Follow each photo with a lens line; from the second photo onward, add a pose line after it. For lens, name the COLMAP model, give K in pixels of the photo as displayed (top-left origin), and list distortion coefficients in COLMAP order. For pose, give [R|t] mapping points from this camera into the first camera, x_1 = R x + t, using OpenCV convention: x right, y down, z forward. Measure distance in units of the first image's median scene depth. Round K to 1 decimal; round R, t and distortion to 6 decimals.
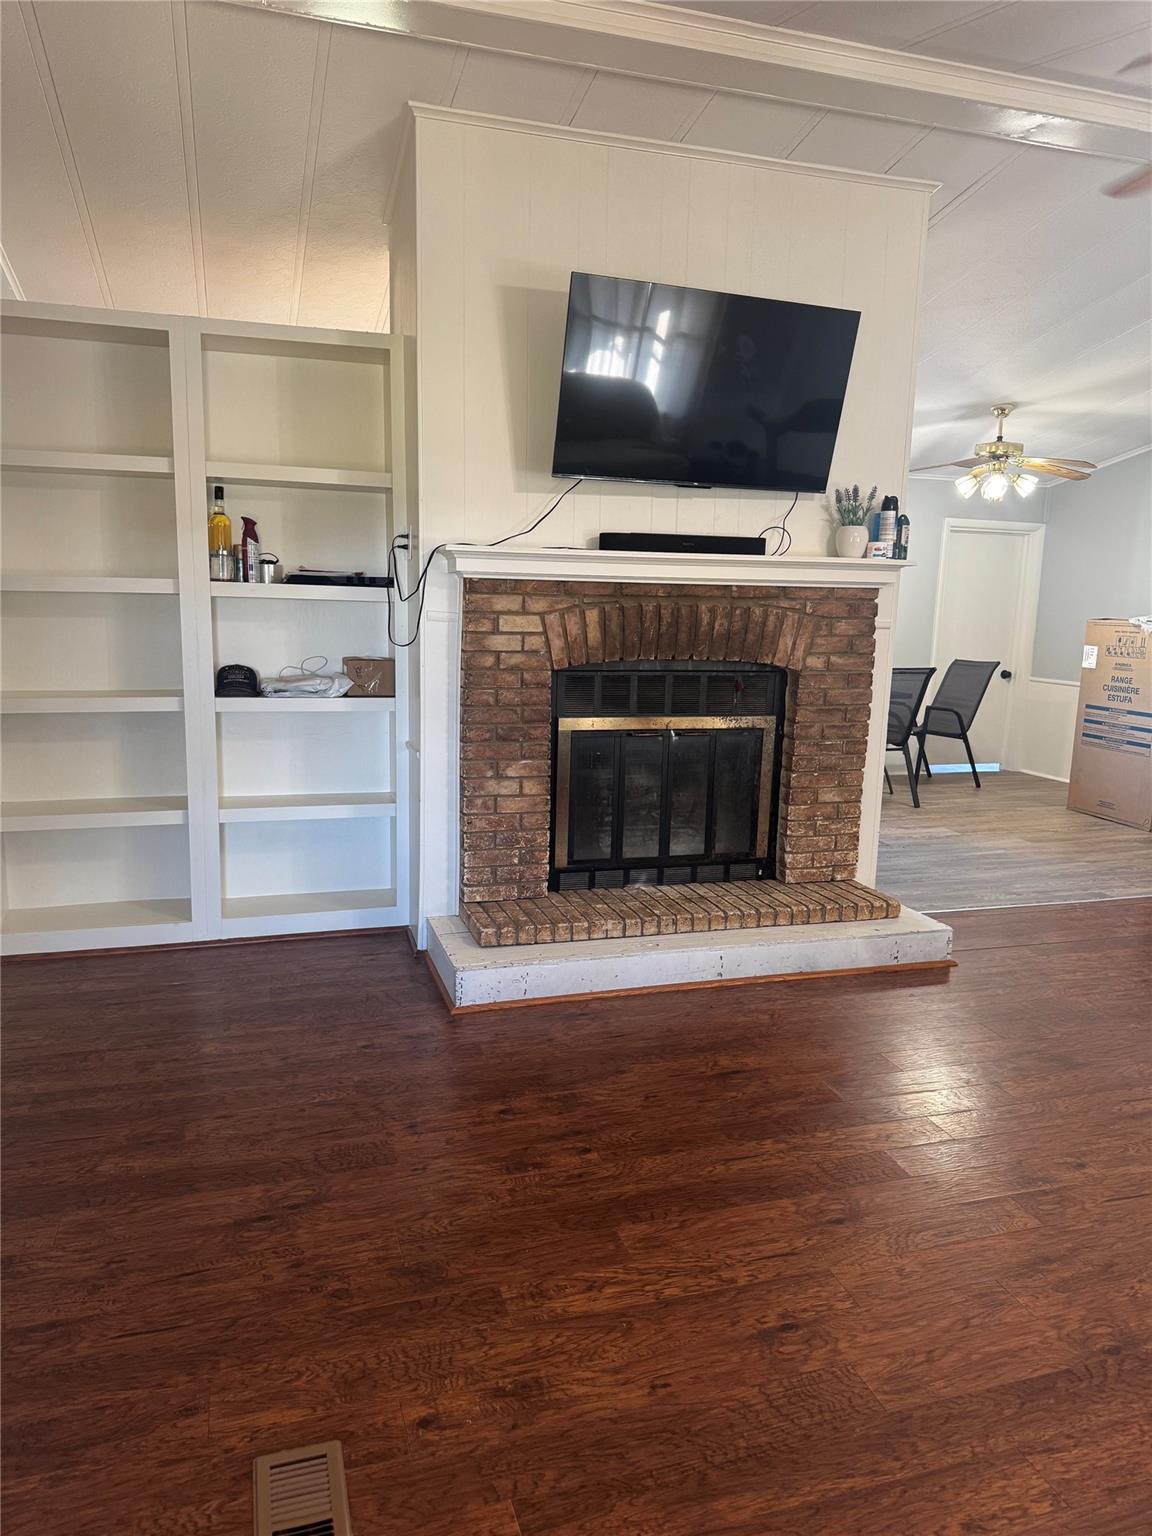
lens RADIAL K [[1078.9, 0, 577.0], [0, 1078.9, 773.2], [0, 0, 1]] dist [-0.001756, 0.001042]
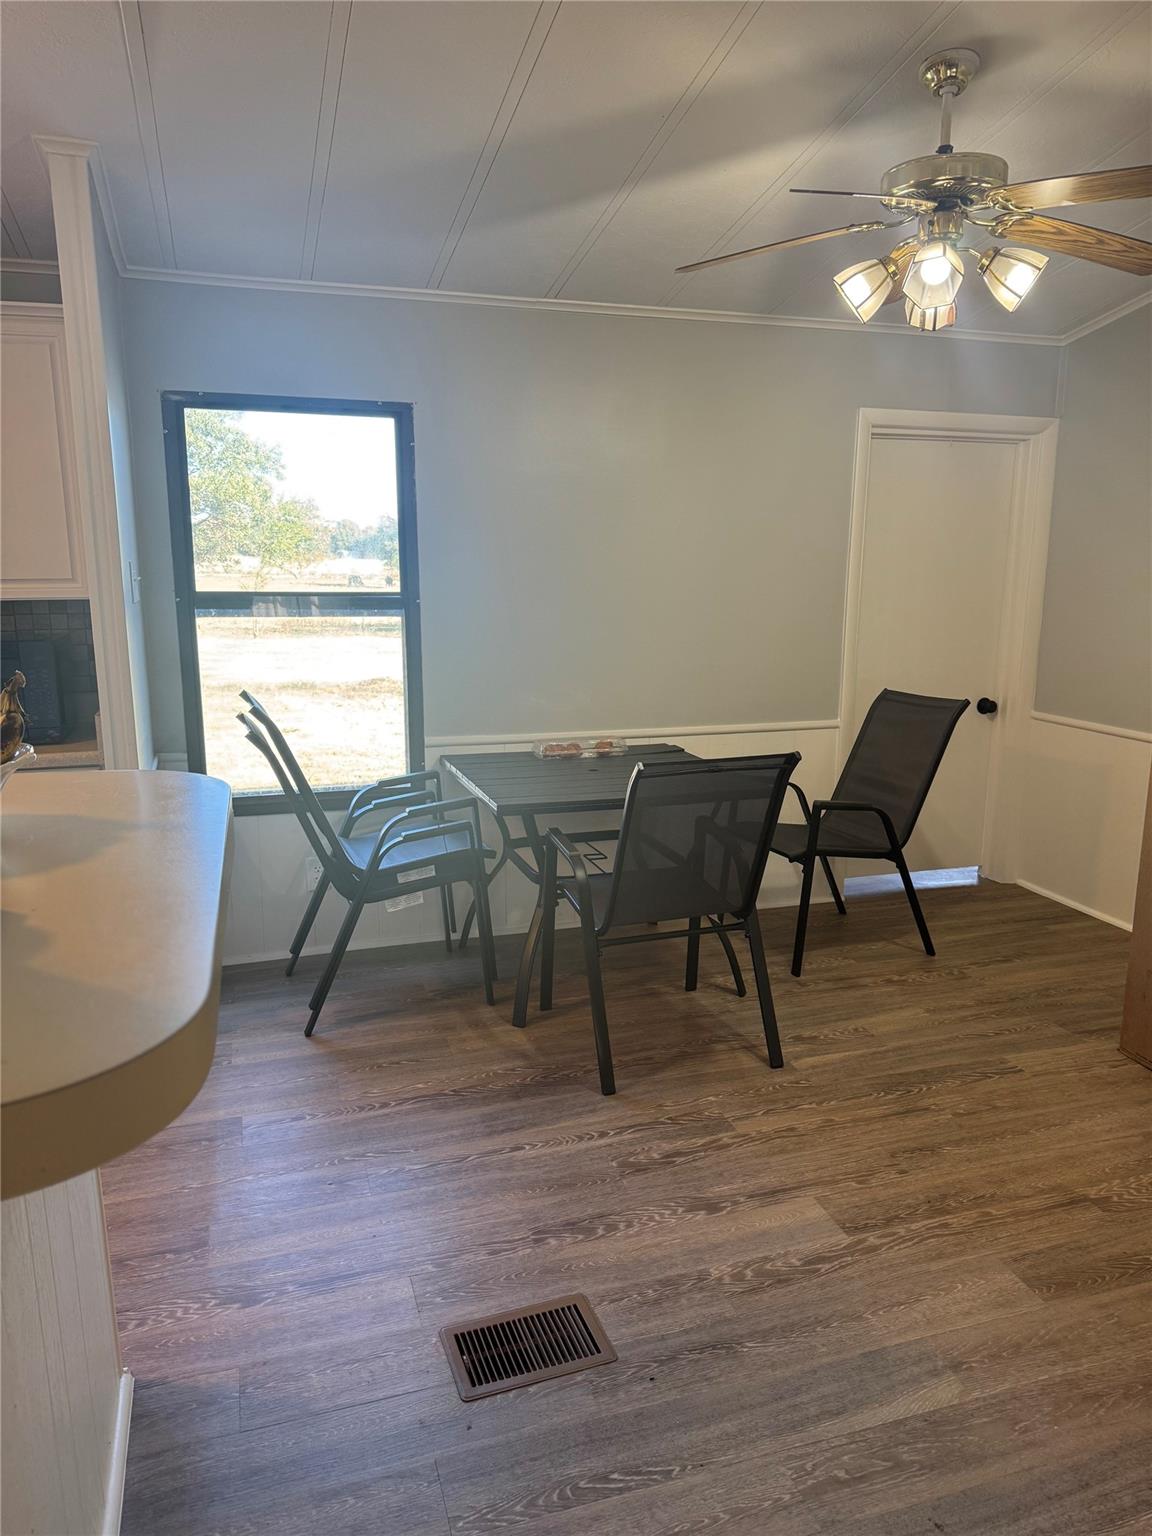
lens RADIAL K [[1078.9, 0, 575.1], [0, 1078.9, 764.5], [0, 0, 1]] dist [-0.001756, 0.001042]
pose [[0.999605, -0.027990, -0.002523, 0.215538], [0.028051, 0.999202, 0.028422, -0.092344], [0.001725, -0.028481, 0.999593, 0.515396]]
